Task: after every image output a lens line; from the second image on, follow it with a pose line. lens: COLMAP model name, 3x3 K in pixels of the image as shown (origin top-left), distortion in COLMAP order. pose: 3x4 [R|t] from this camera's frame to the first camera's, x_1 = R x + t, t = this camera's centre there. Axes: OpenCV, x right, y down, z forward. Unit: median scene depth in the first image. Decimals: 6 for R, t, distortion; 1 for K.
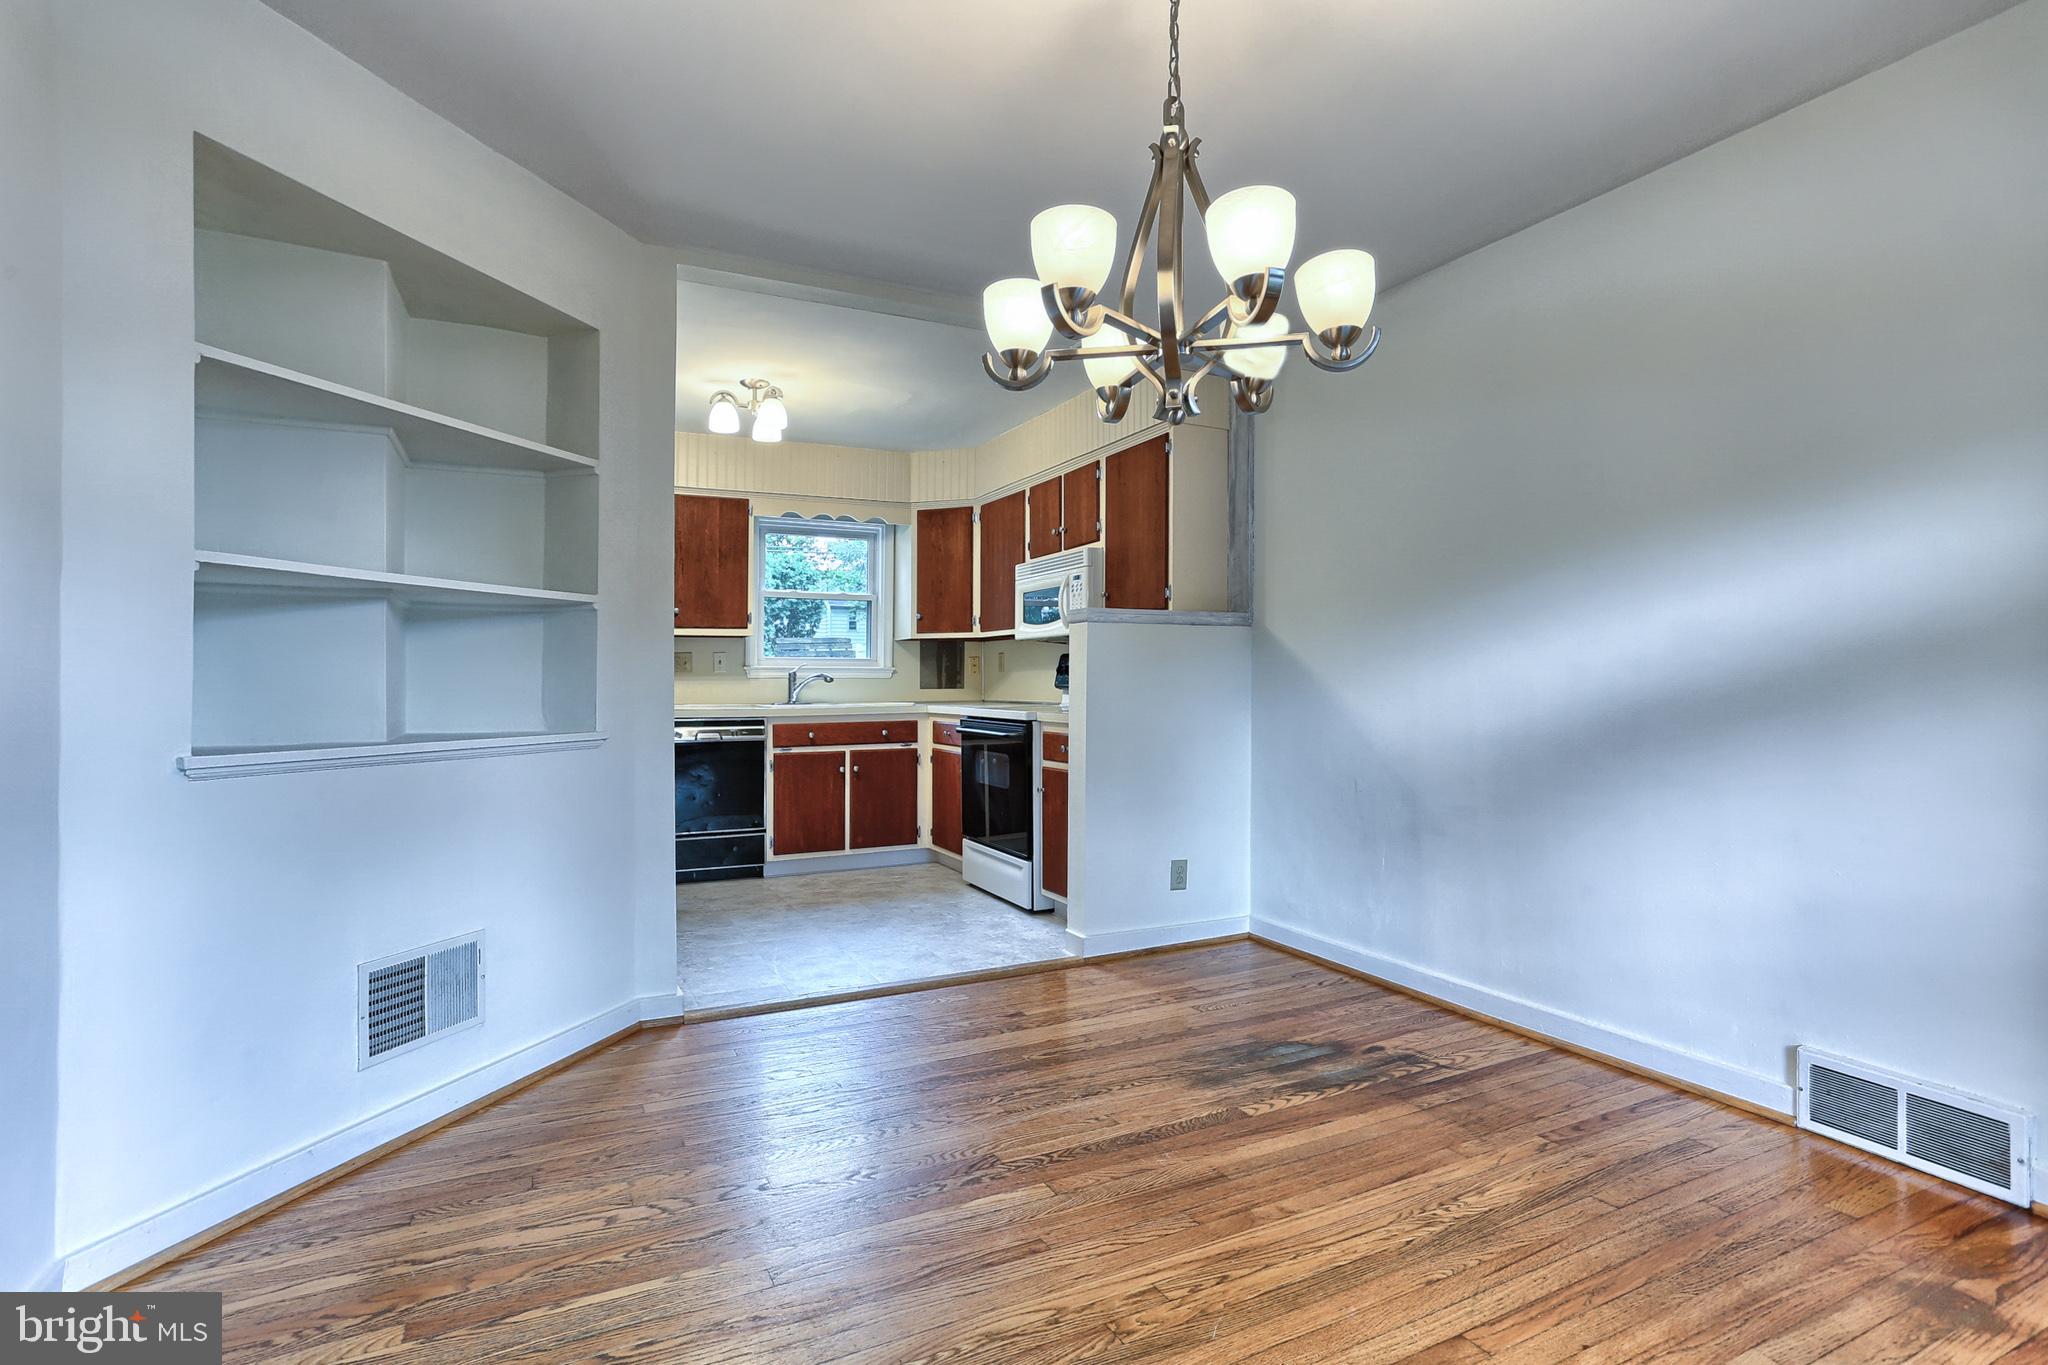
lens RADIAL K [[1080.9, 0, 1030.5], [0, 1080.9, 675.9], [0, 0, 1]] dist [-0.025297, 0.009034]
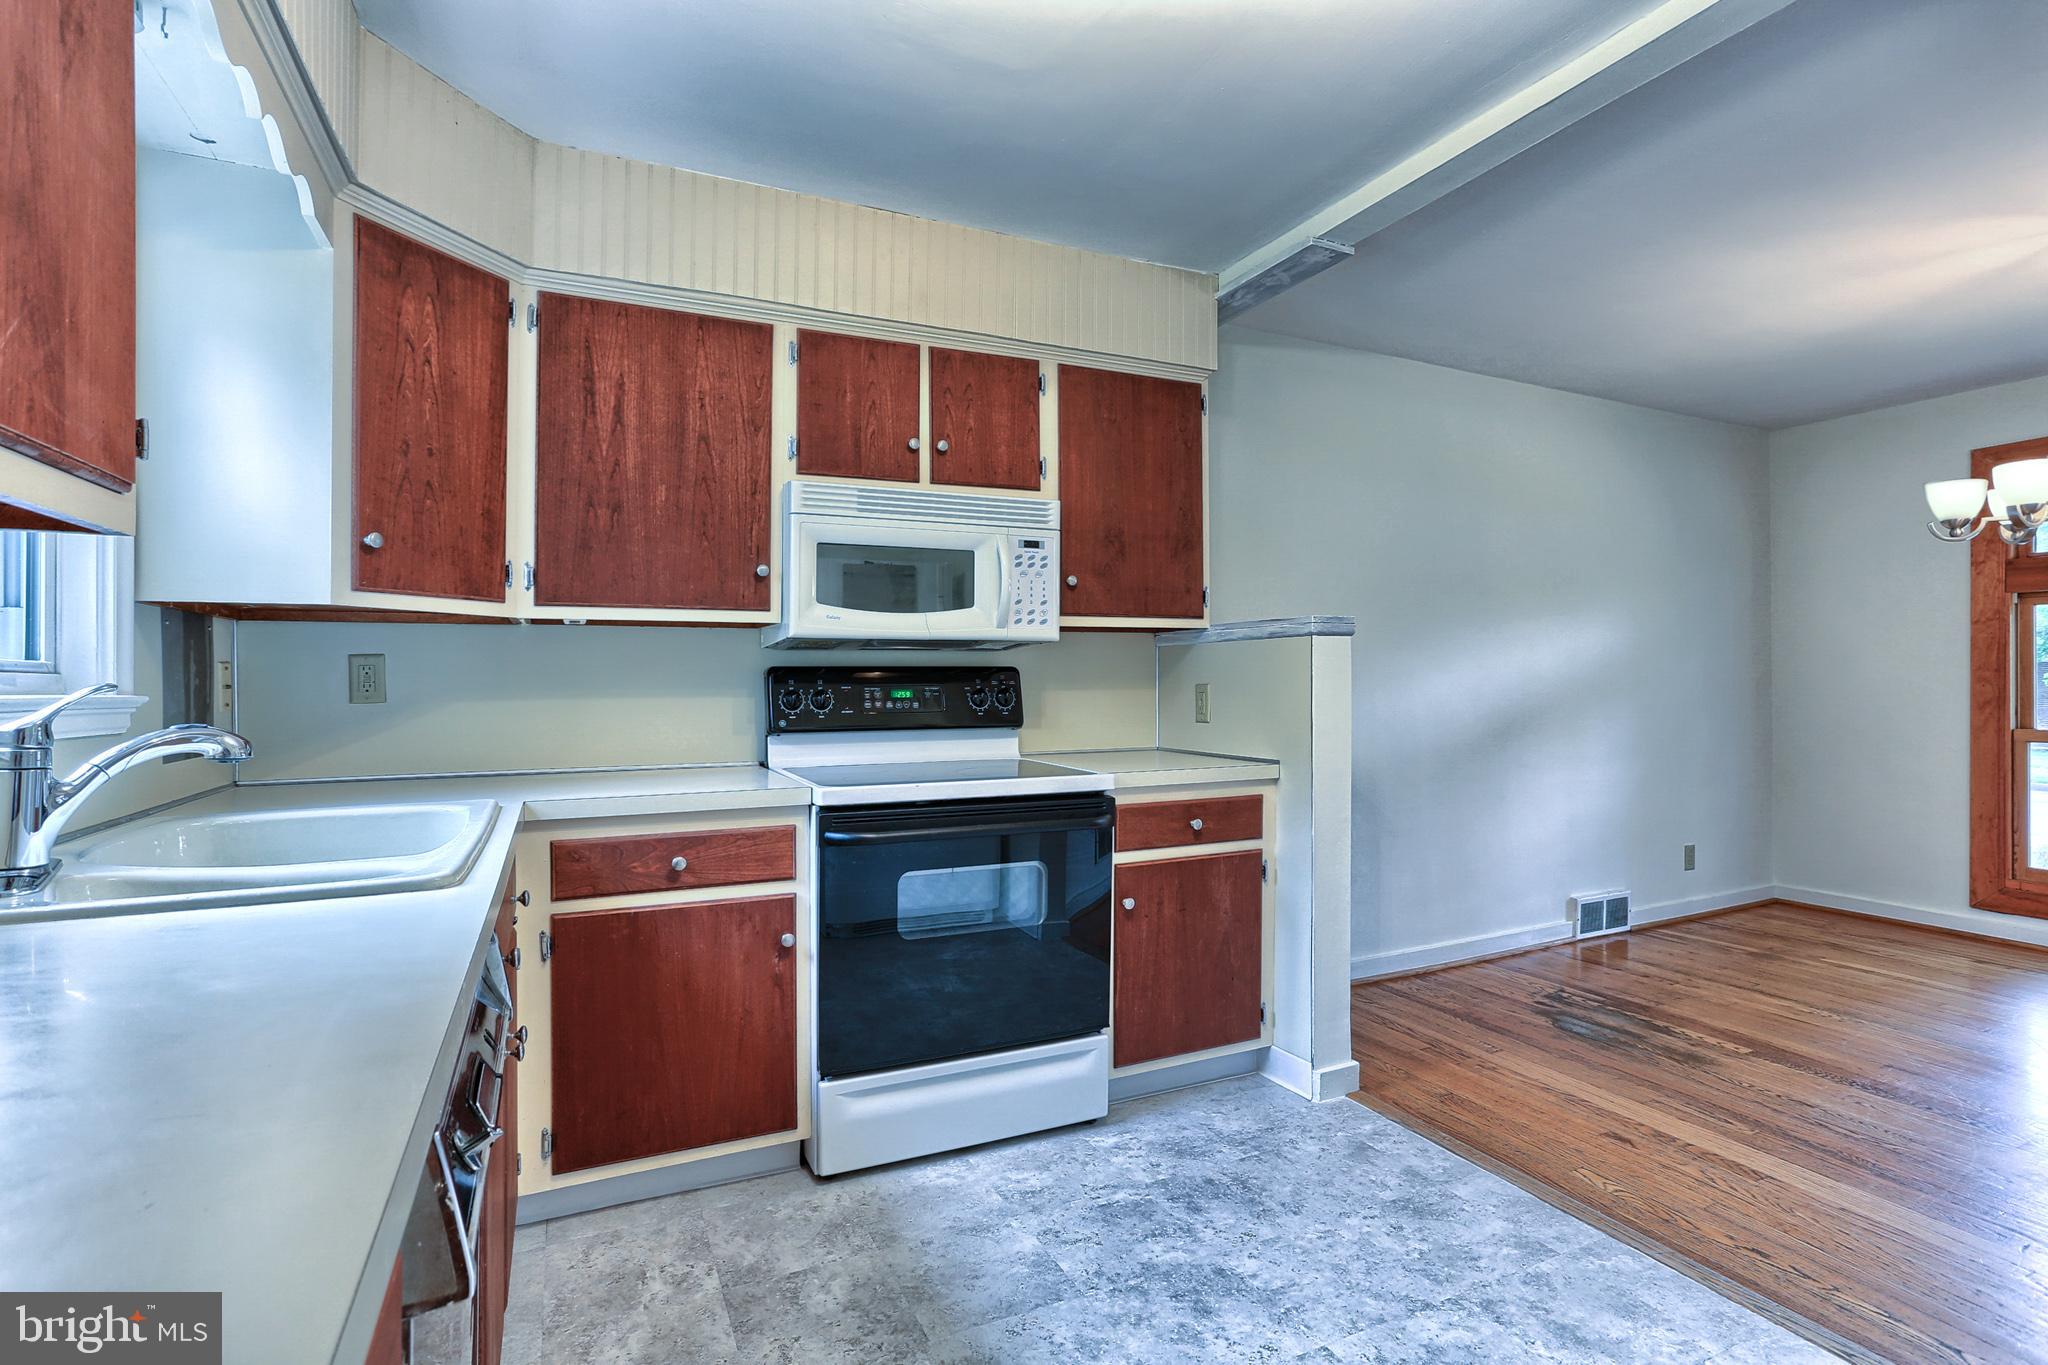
lens RADIAL K [[1023.0, 0, 1049.3], [0, 1023.0, 697.0], [0, 0, 1]] dist [-0.029213, 0.018651]
pose [[-0.027105, -0.017682, 0.999476, -0.602275], [-0.002313, 0.999842, 0.017626, -0.018912], [-0.999630, -0.001834, -0.027142, 1.164332]]
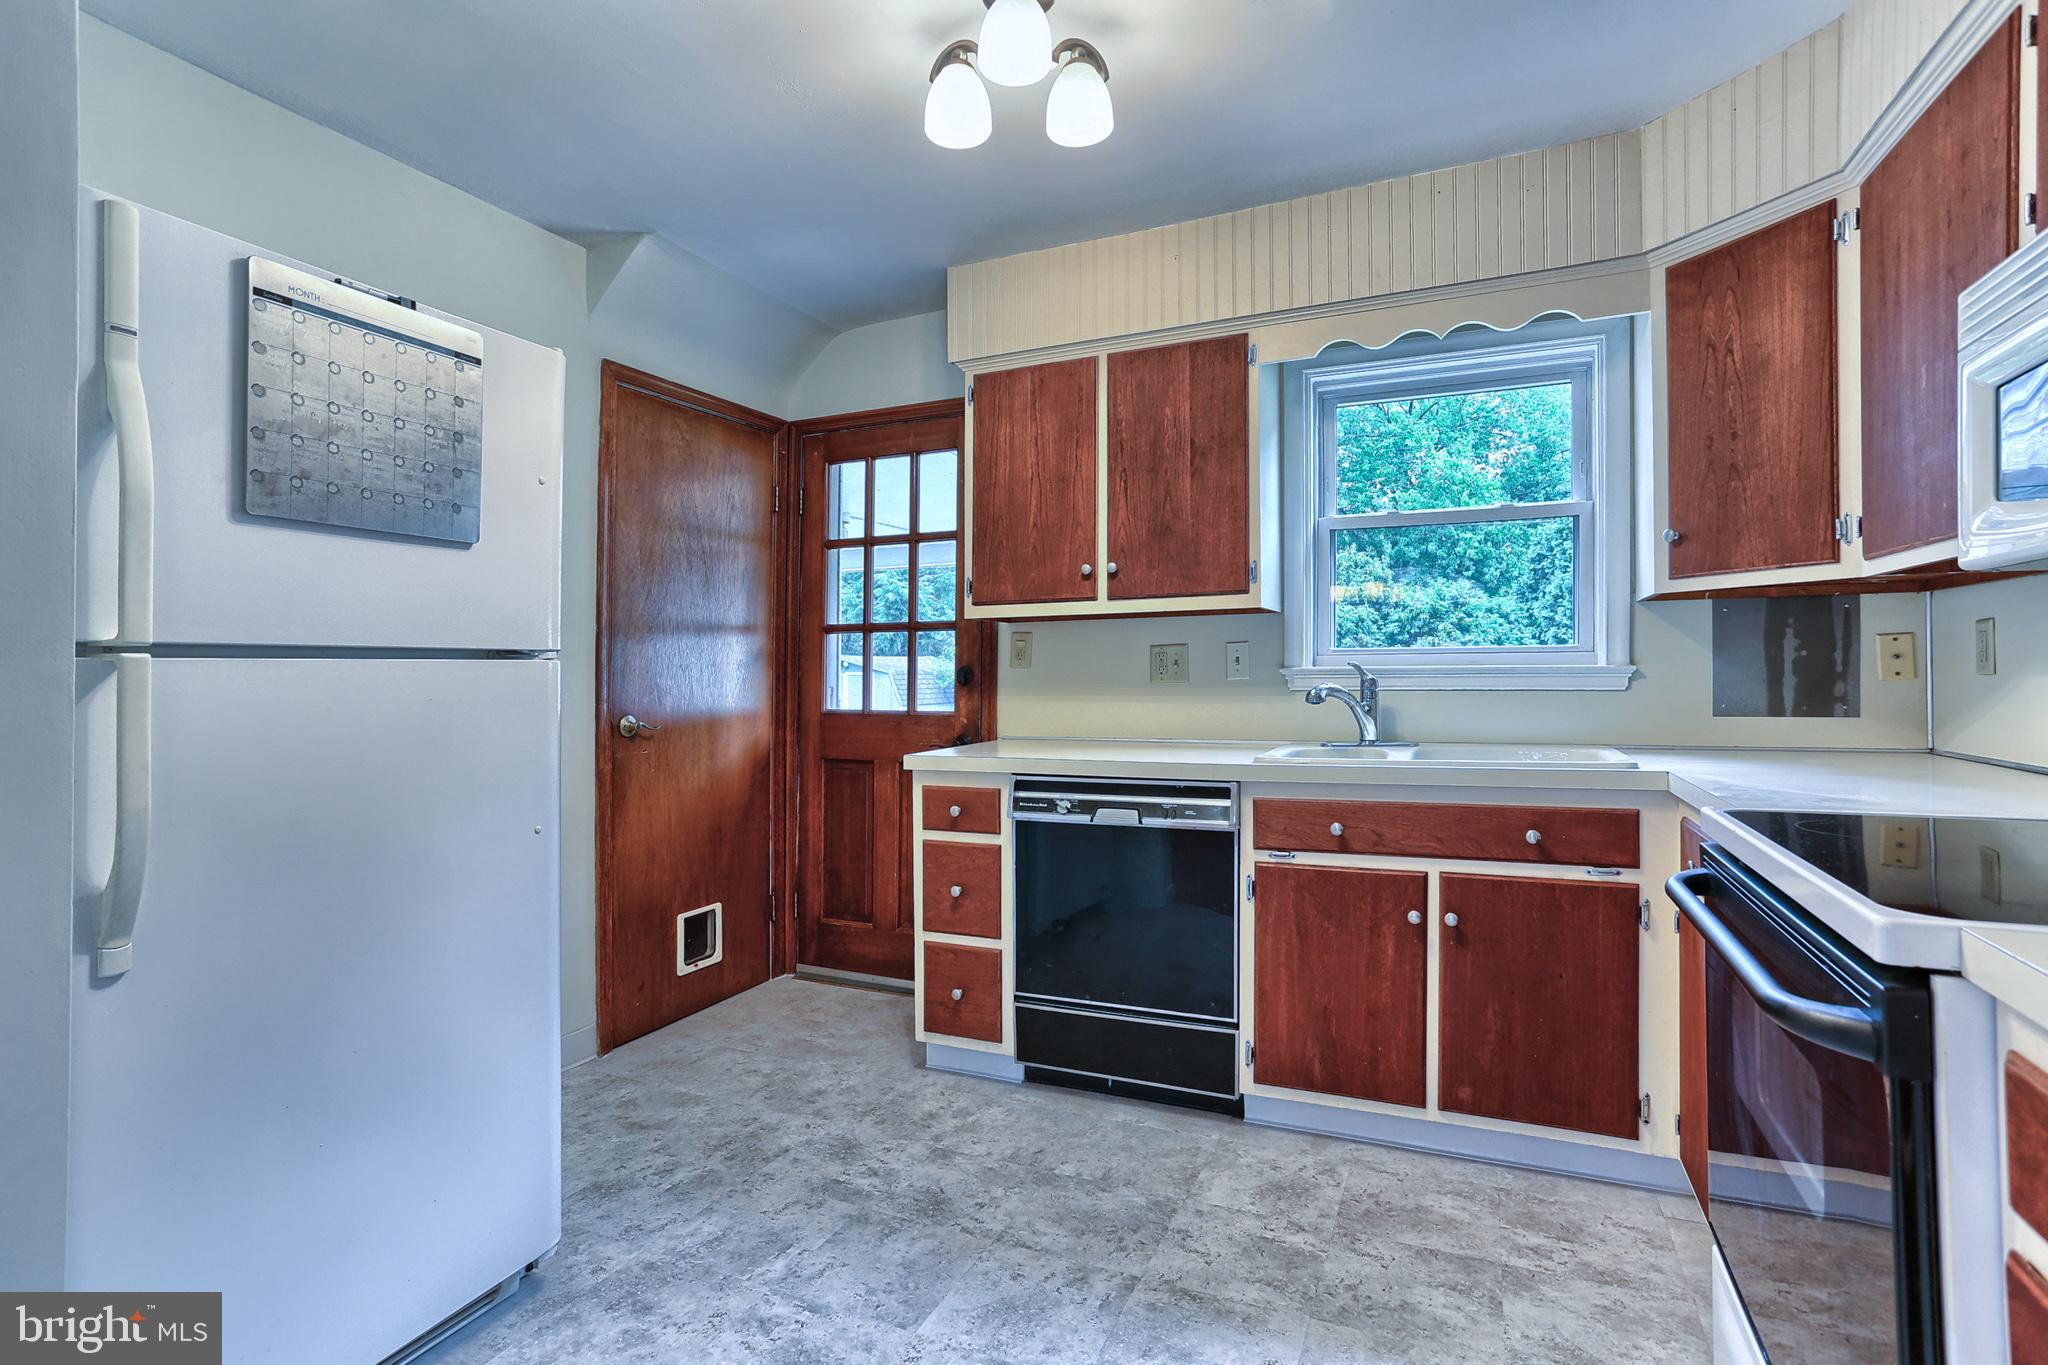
lens RADIAL K [[1023.0, 0, 1010.6], [0, 1023.0, 662.0], [0, 0, 1]] dist [-0.029213, 0.018651]
pose [[0.628479, -0.013326, -0.777712, 0.045660], [0.013793, 0.999887, -0.005987, -0.015304], [0.777704, -0.006964, 0.628592, 0.853803]]
